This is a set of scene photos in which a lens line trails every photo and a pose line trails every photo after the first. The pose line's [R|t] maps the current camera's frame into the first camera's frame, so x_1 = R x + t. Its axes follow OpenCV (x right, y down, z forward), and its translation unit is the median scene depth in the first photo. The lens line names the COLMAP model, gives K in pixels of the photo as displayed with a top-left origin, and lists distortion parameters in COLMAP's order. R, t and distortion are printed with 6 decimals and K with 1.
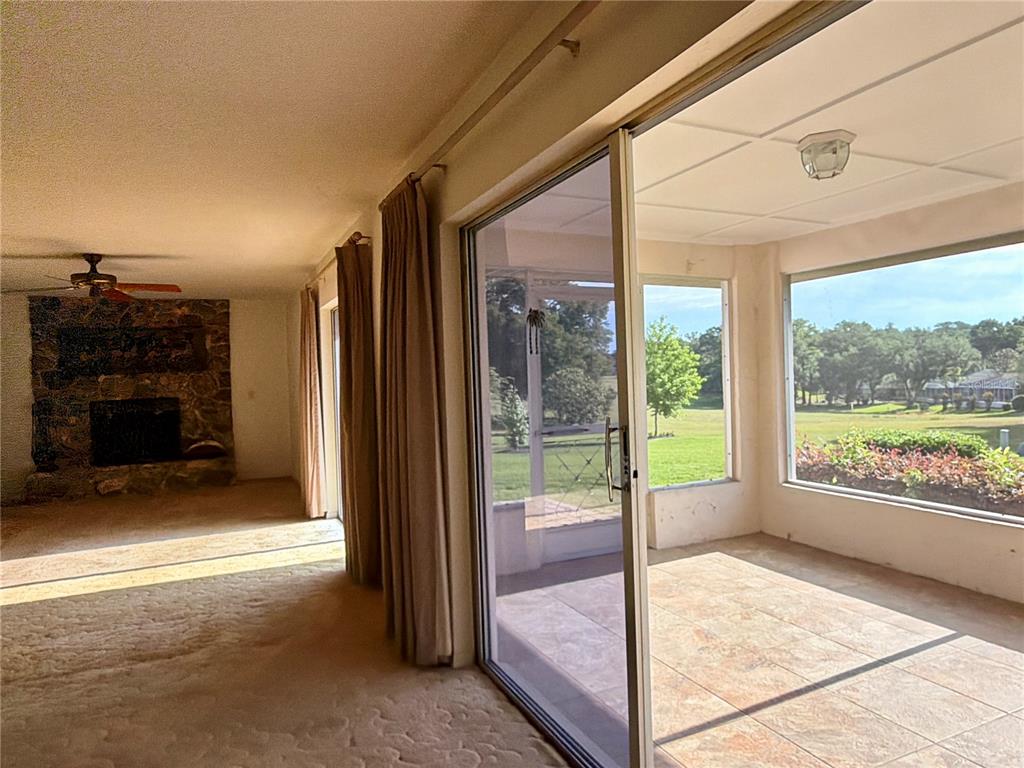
lens RADIAL K [[651.7, 0, 513.3], [0, 651.7, 388.9], [0, 0, 1]] dist [0.001313, 0.001130]
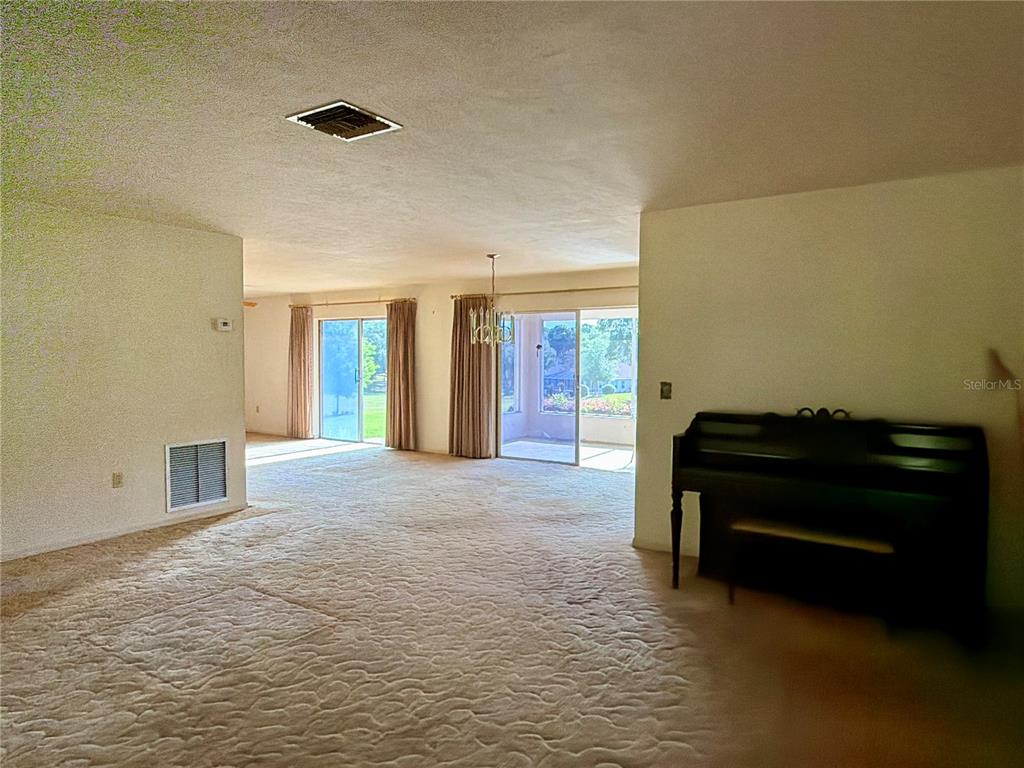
lens RADIAL K [[651.7, 0, 513.3], [0, 651.7, 388.9], [0, 0, 1]] dist [0.001313, 0.001130]
pose [[0.844715, 0.008705, 0.535145, -0.133929], [-0.019407, 0.999708, 0.014373, 0.004645], [-0.534864, -0.022527, 0.844638, -0.133193]]
